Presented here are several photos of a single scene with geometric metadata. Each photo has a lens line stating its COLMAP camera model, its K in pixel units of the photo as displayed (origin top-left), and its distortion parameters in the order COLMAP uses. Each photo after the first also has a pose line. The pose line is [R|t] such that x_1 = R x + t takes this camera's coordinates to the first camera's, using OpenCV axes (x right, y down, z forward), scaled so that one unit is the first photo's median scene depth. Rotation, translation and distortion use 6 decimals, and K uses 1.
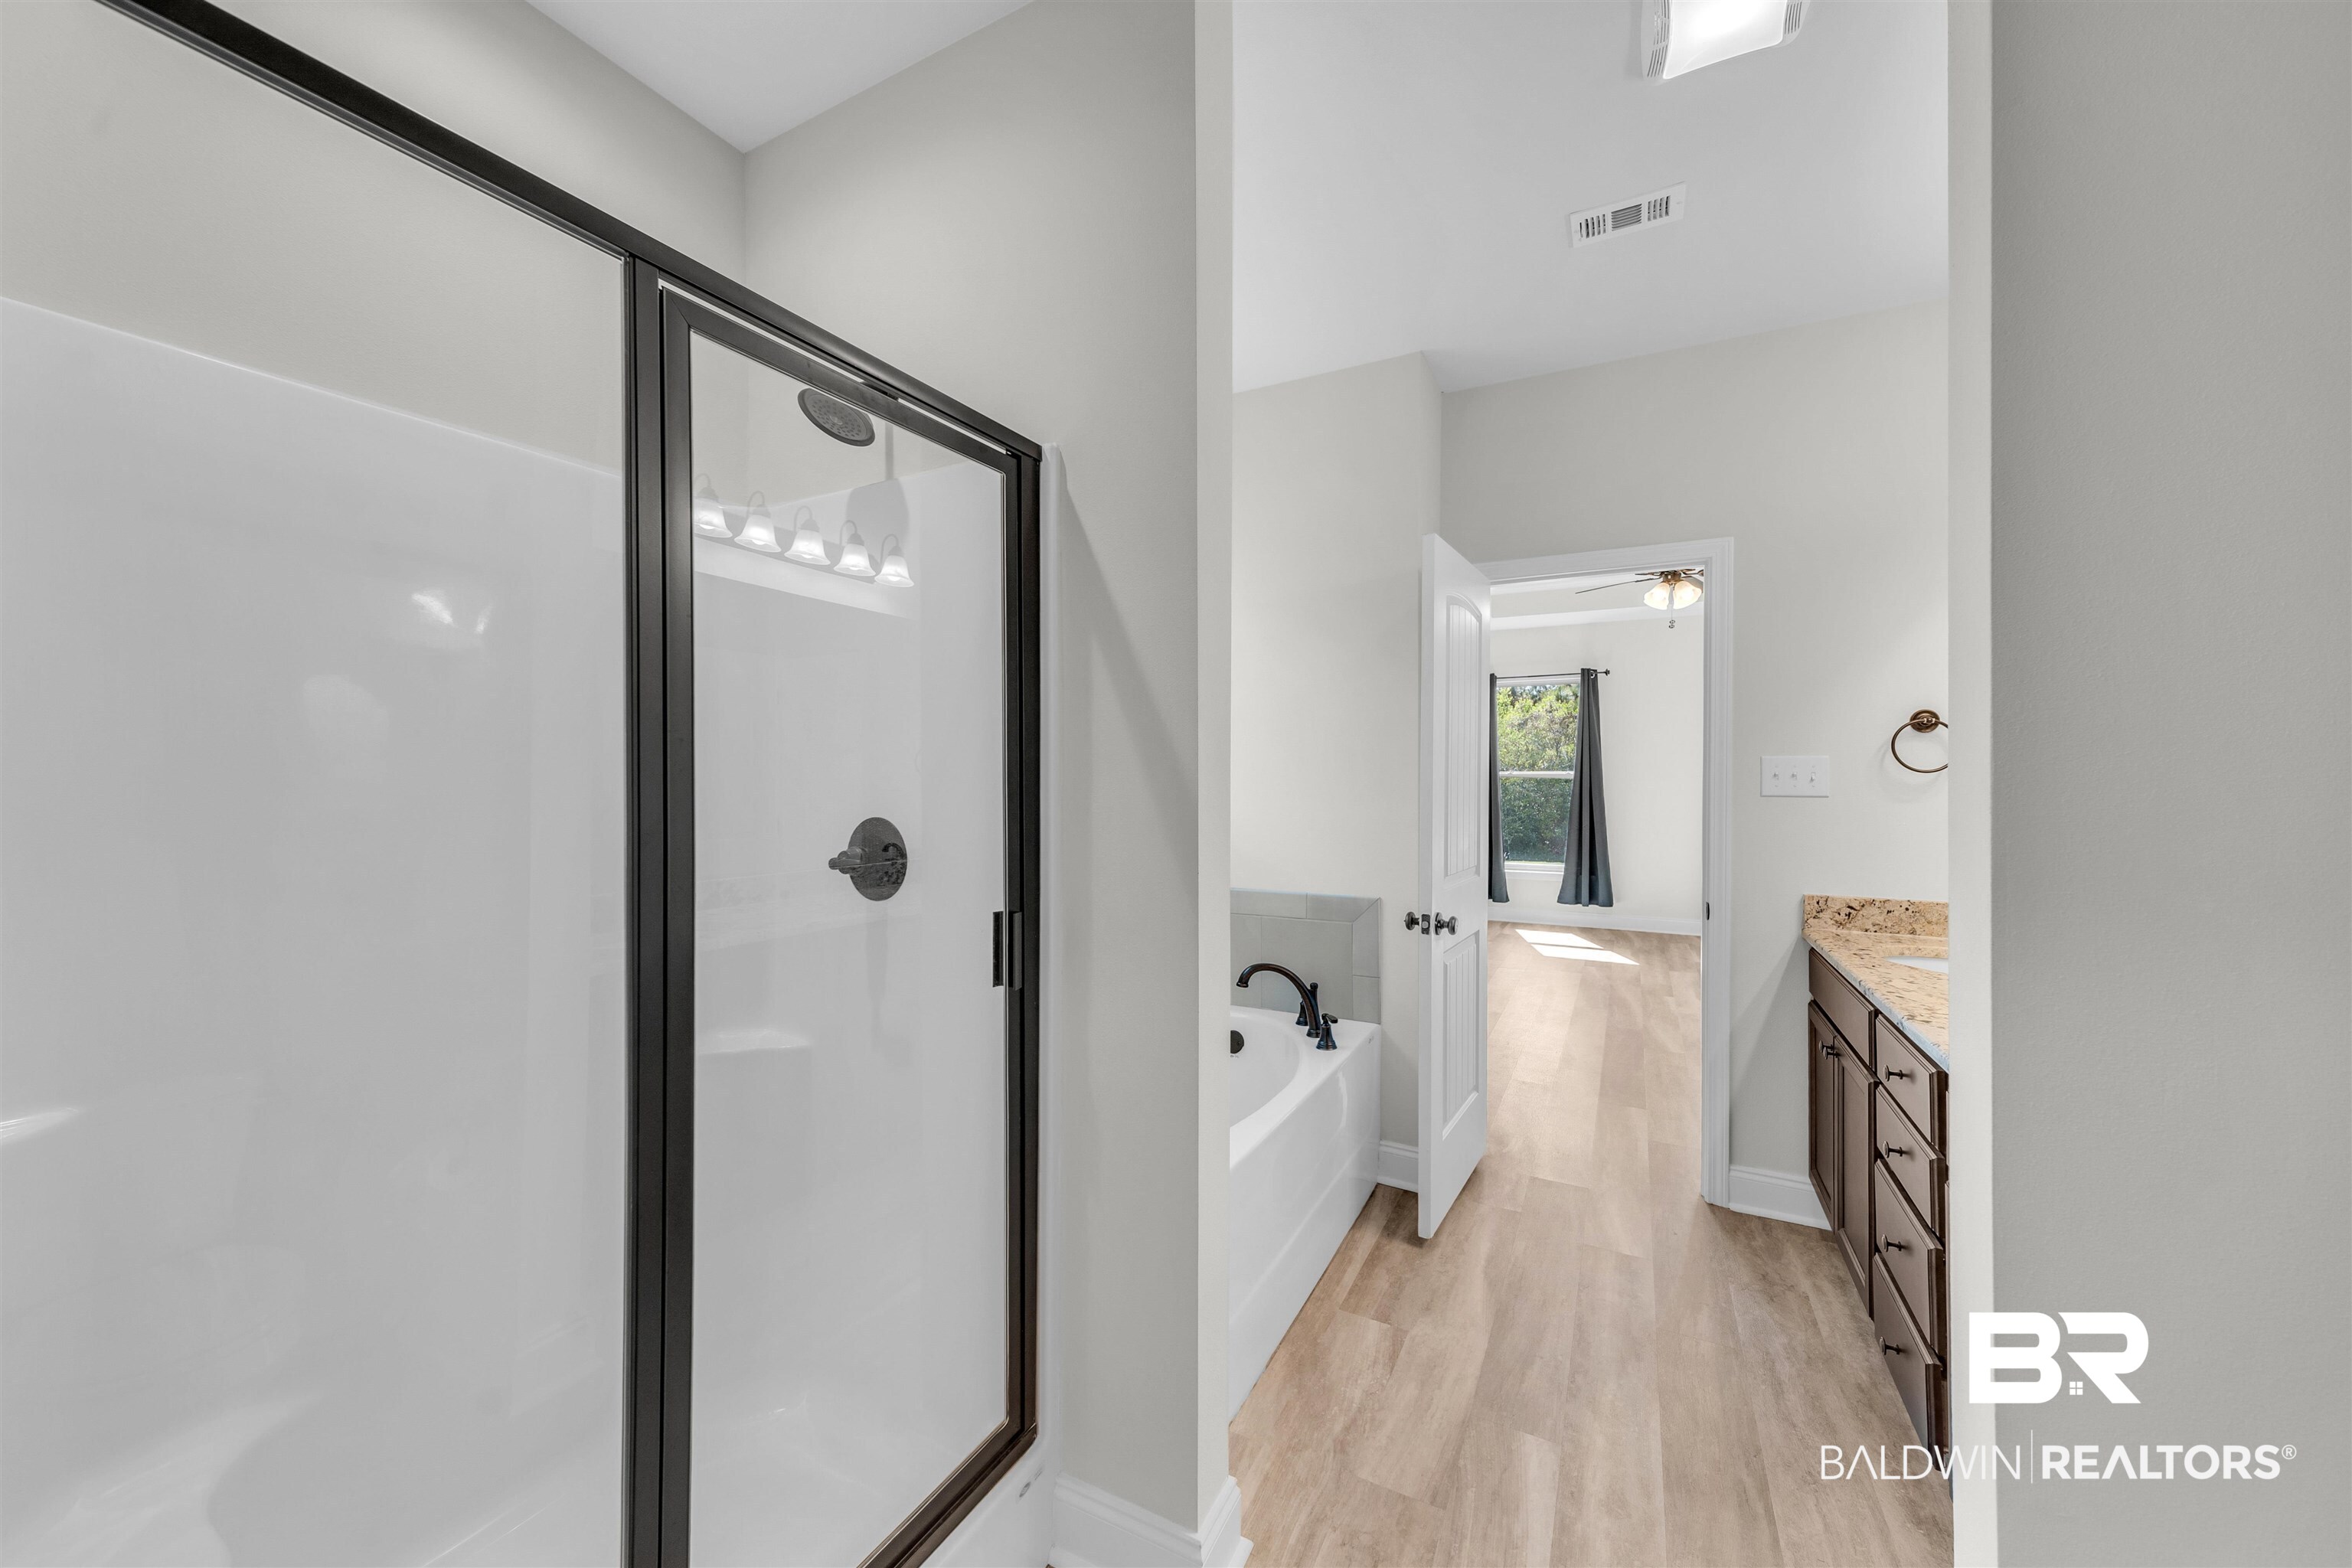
lens RADIAL K [[848.8, 0, 1180.1], [0, 848.8, 777.9], [0, 0, 1]] dist [0.007293, 0.000213]
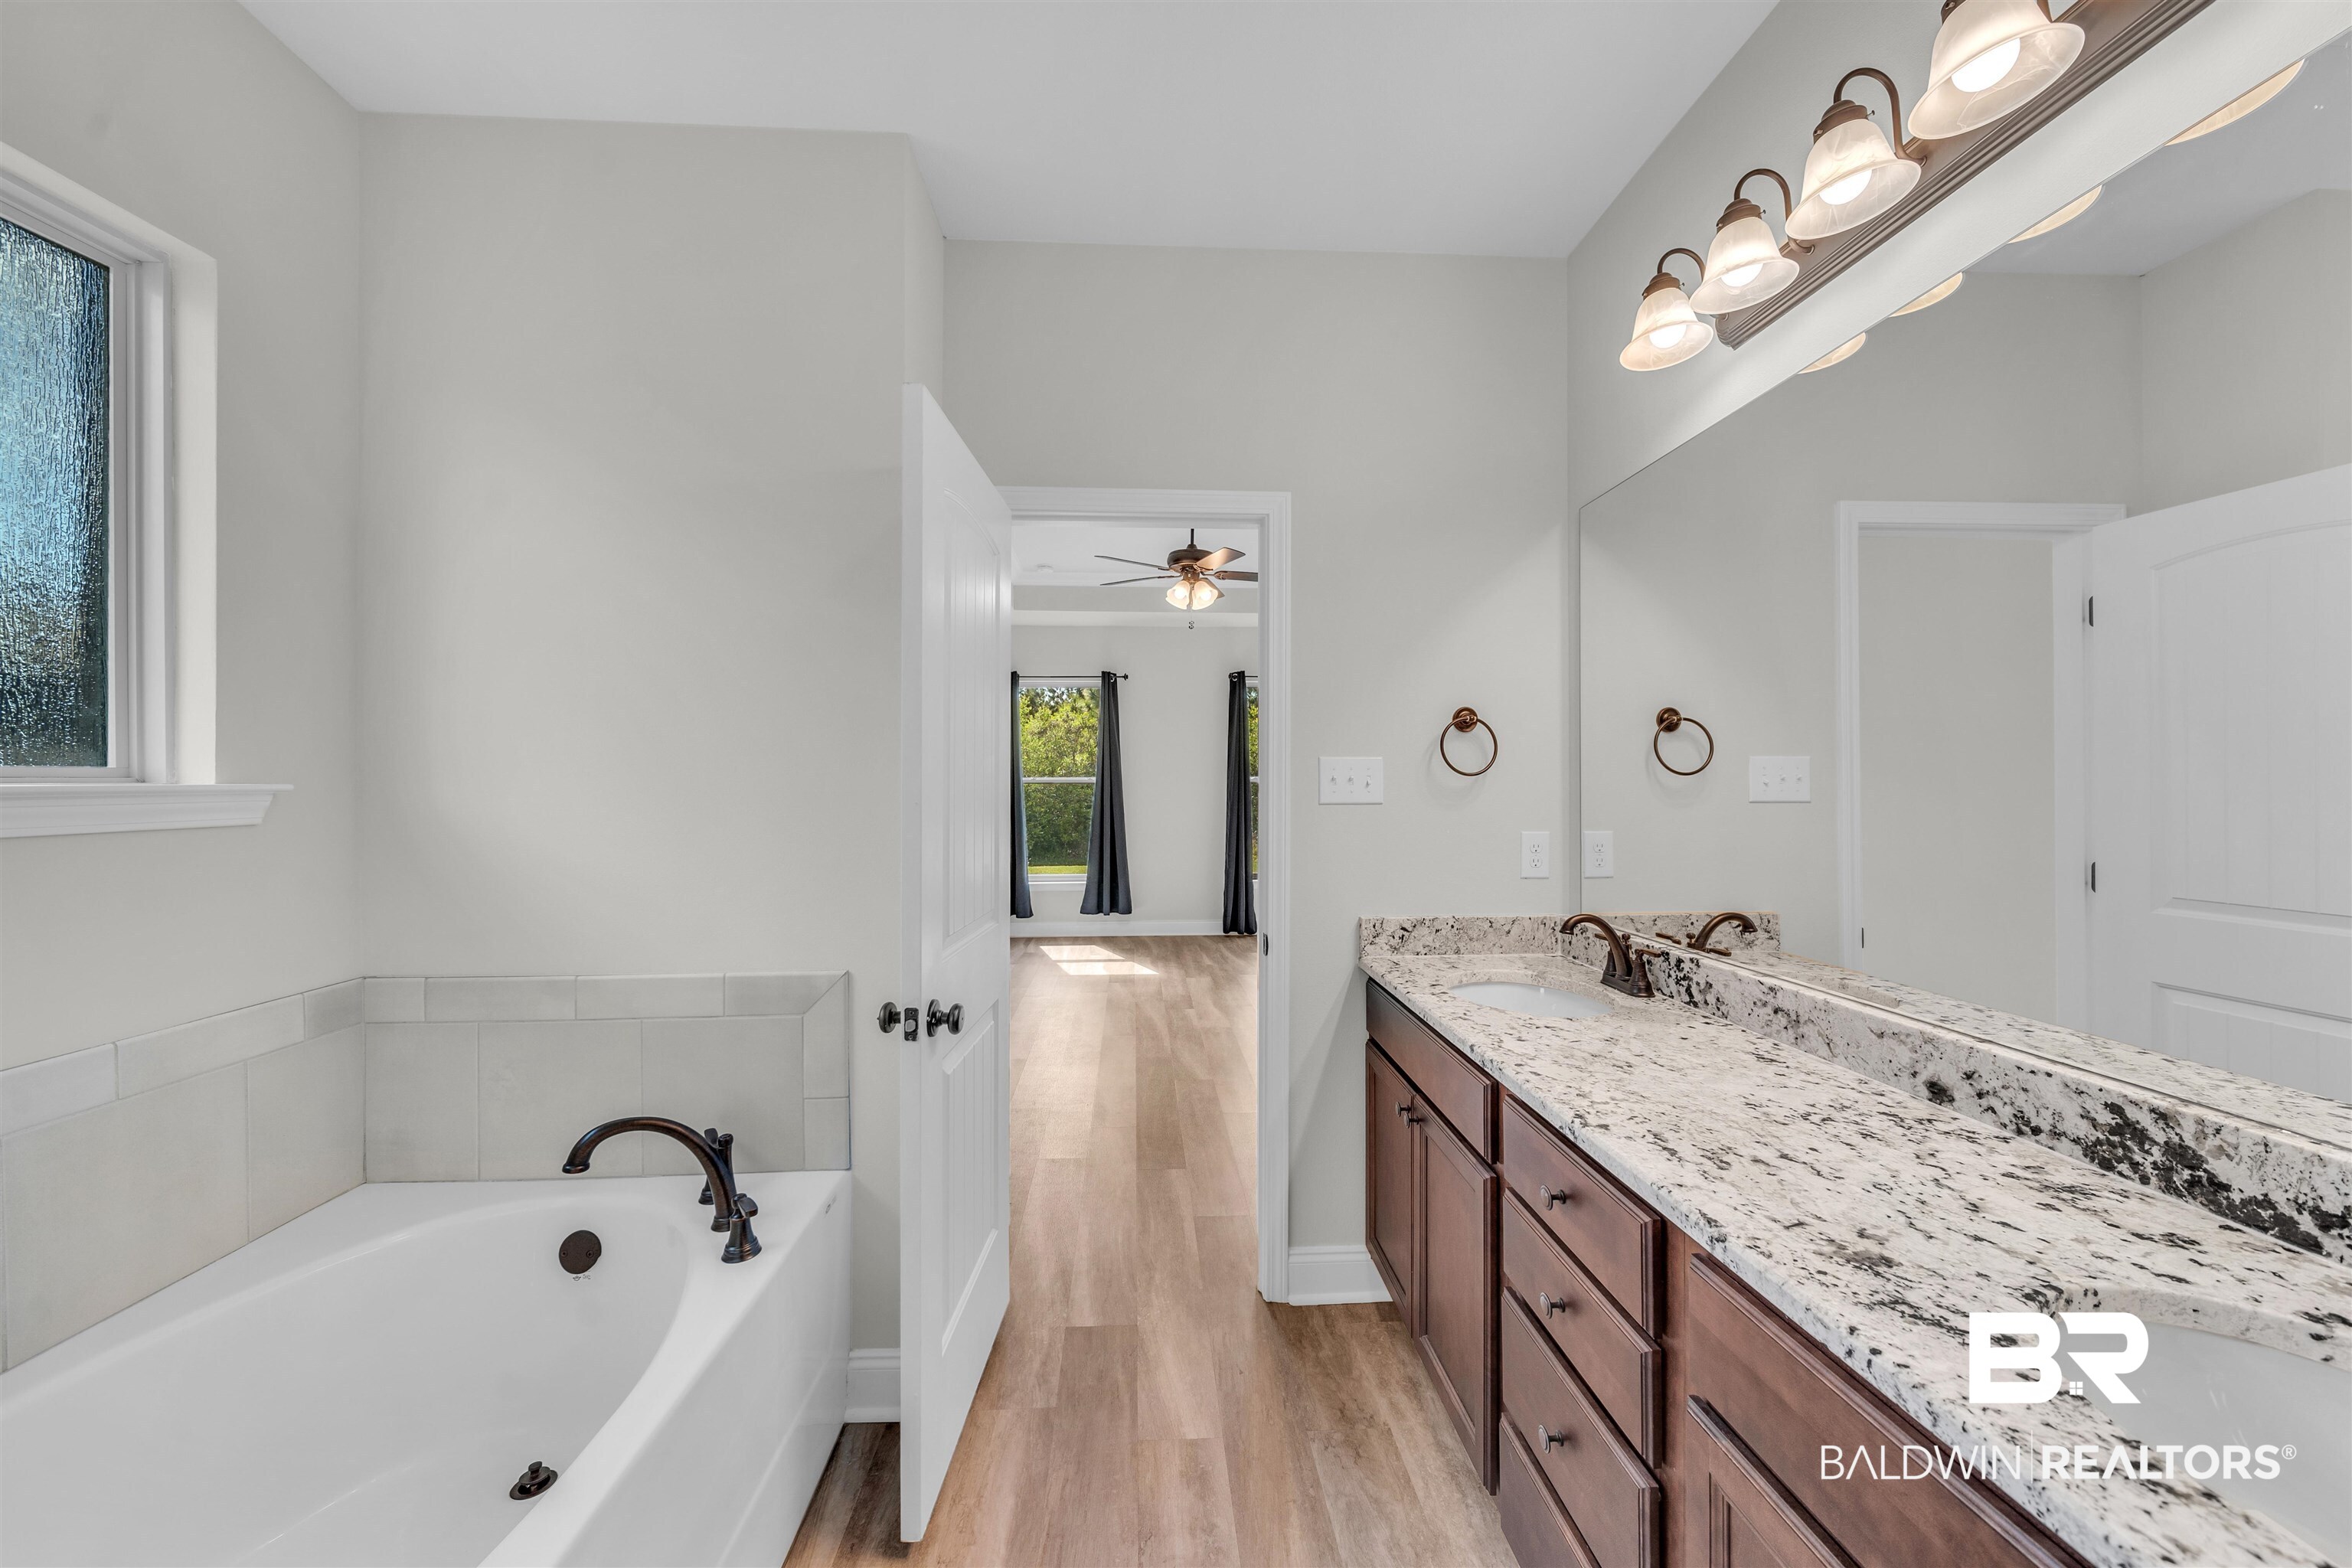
lens RADIAL K [[848.8, 0, 1166.2], [0, 848.8, 776.2], [0, 0, 1]] dist [0.007293, 0.000213]
pose [[0.863816, -0.000581, 0.503808, 0.123082], [0.005546, 0.999950, -0.008357, 0.000493], [-0.503778, 0.010013, 0.863775, 0.334368]]
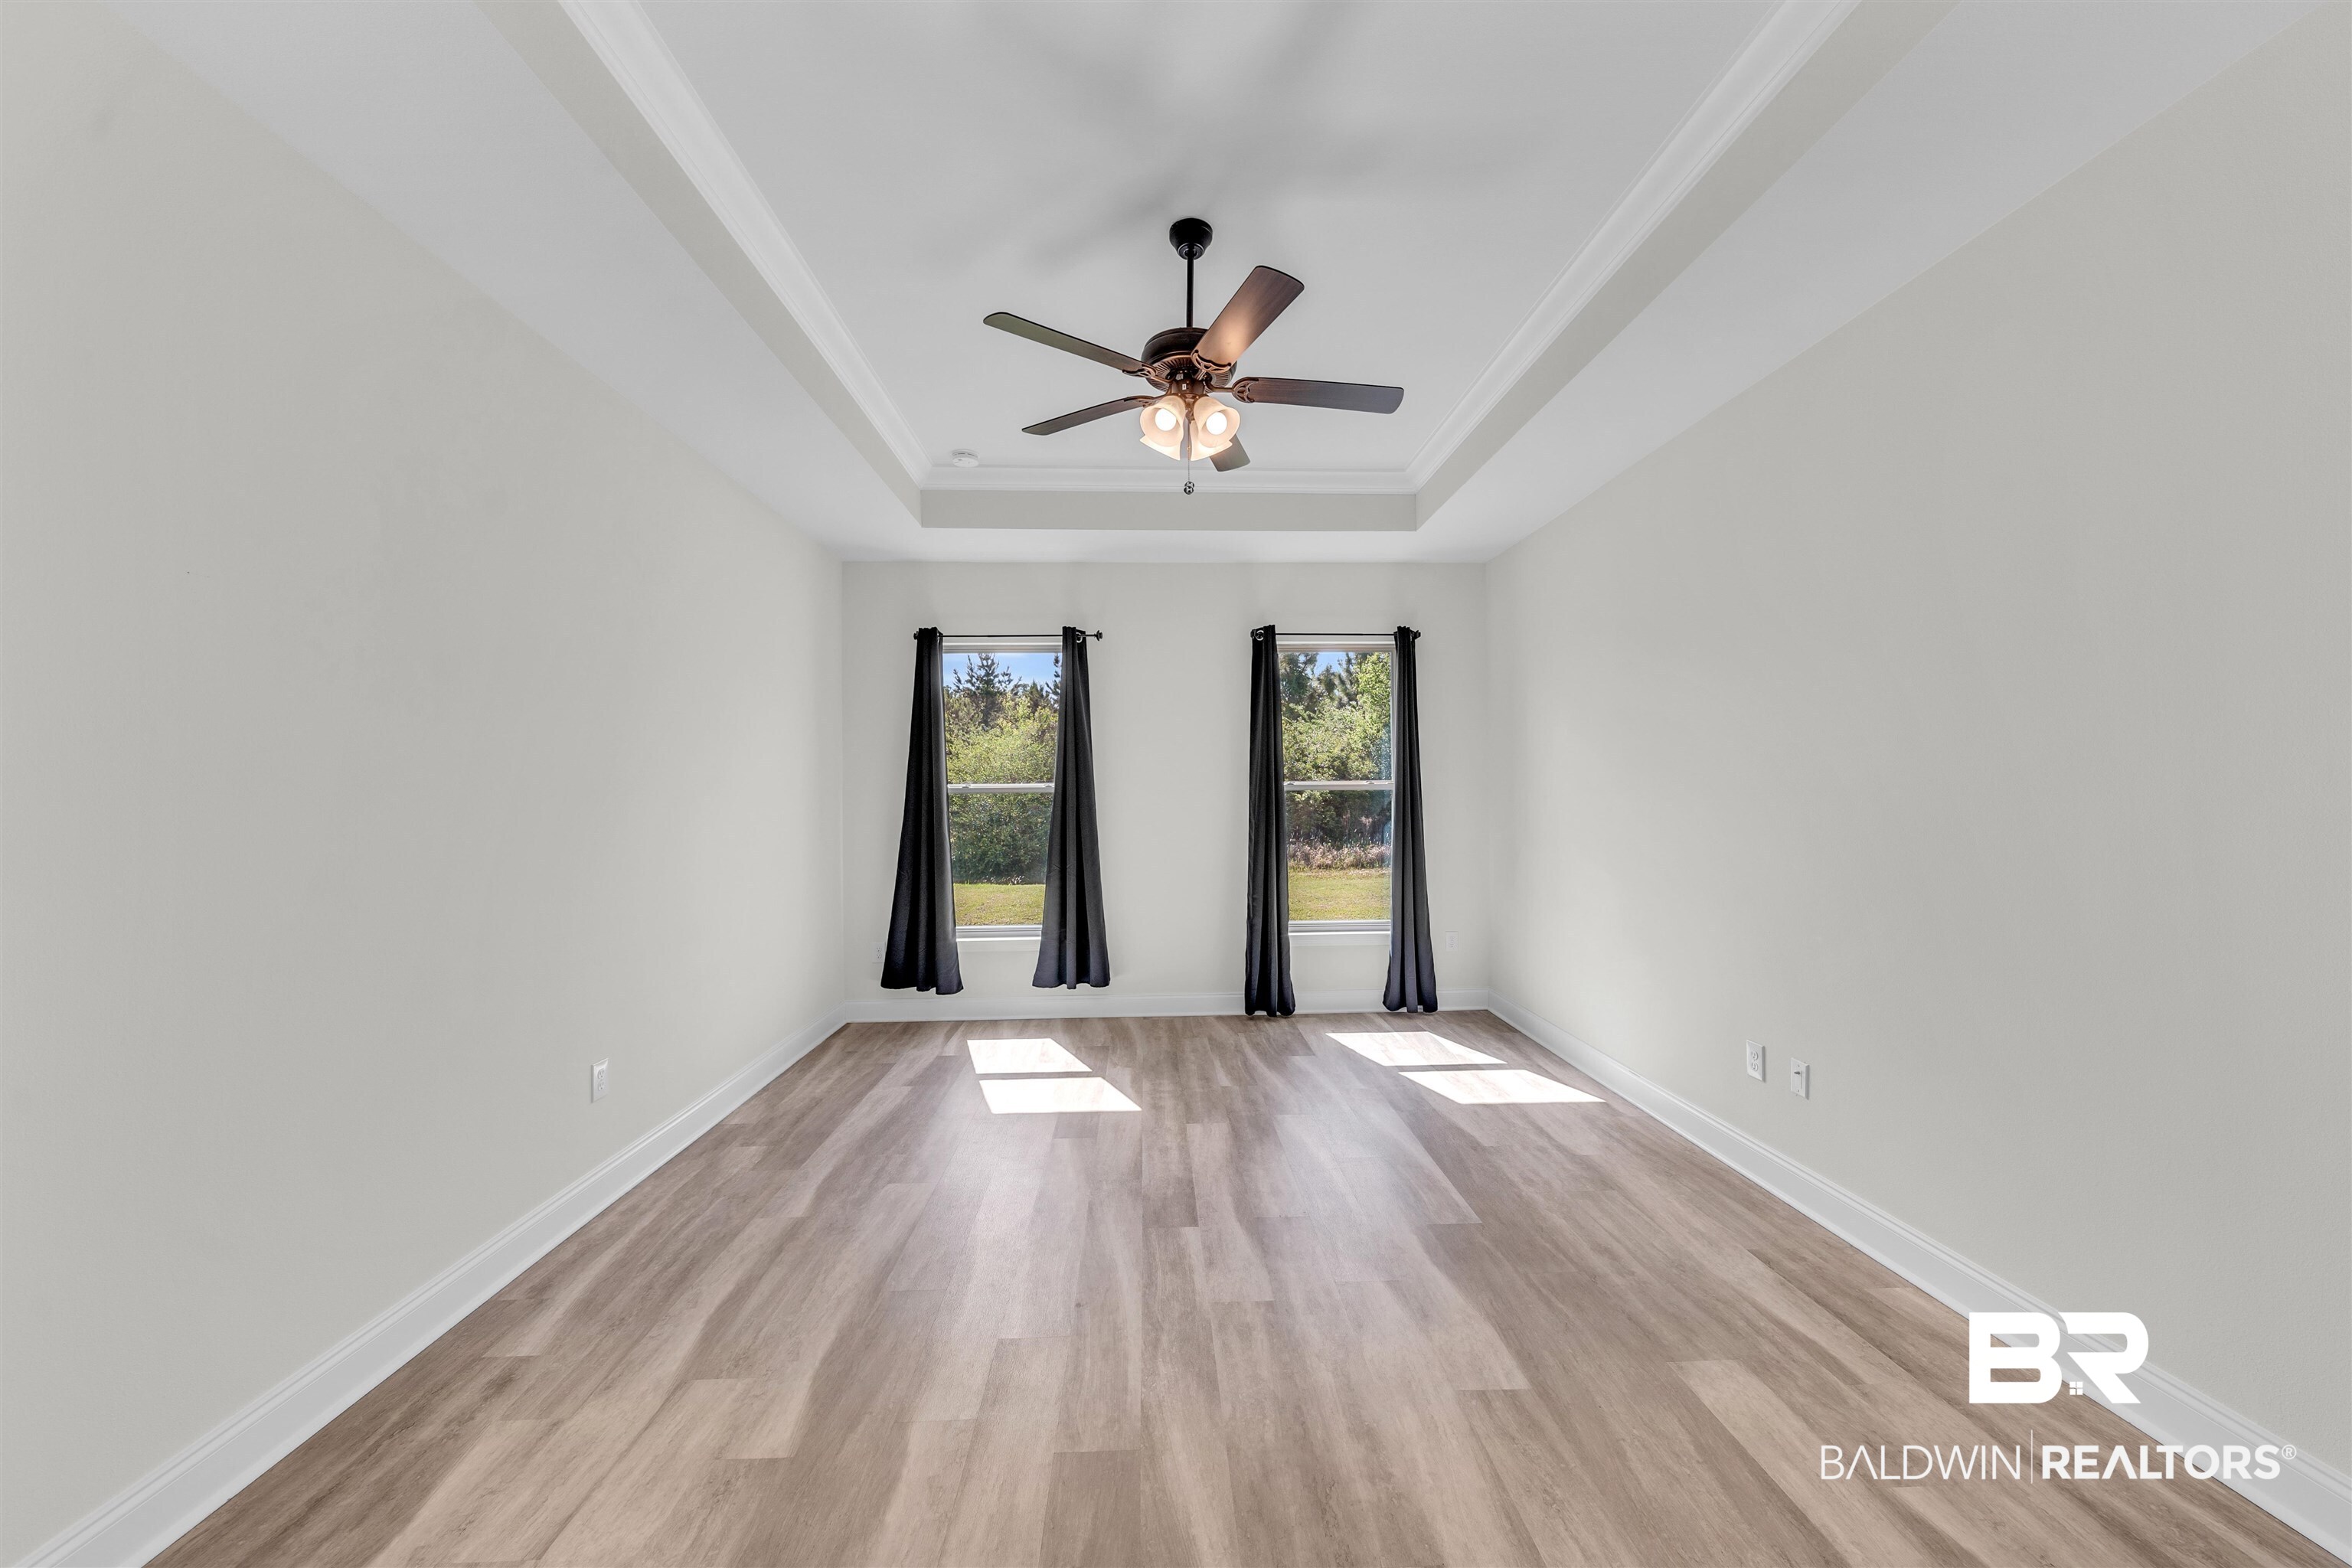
lens RADIAL K [[848.8, 0, 1174.8], [0, 848.8, 787.9], [0, 0, 1]] dist [0.007293, 0.000213]
pose [[0.865056, -0.004857, 0.501652, 0.582246], [0.008836, 0.999946, -0.005556, 0.002092], [-0.501598, 0.009239, 0.865052, 1.048600]]
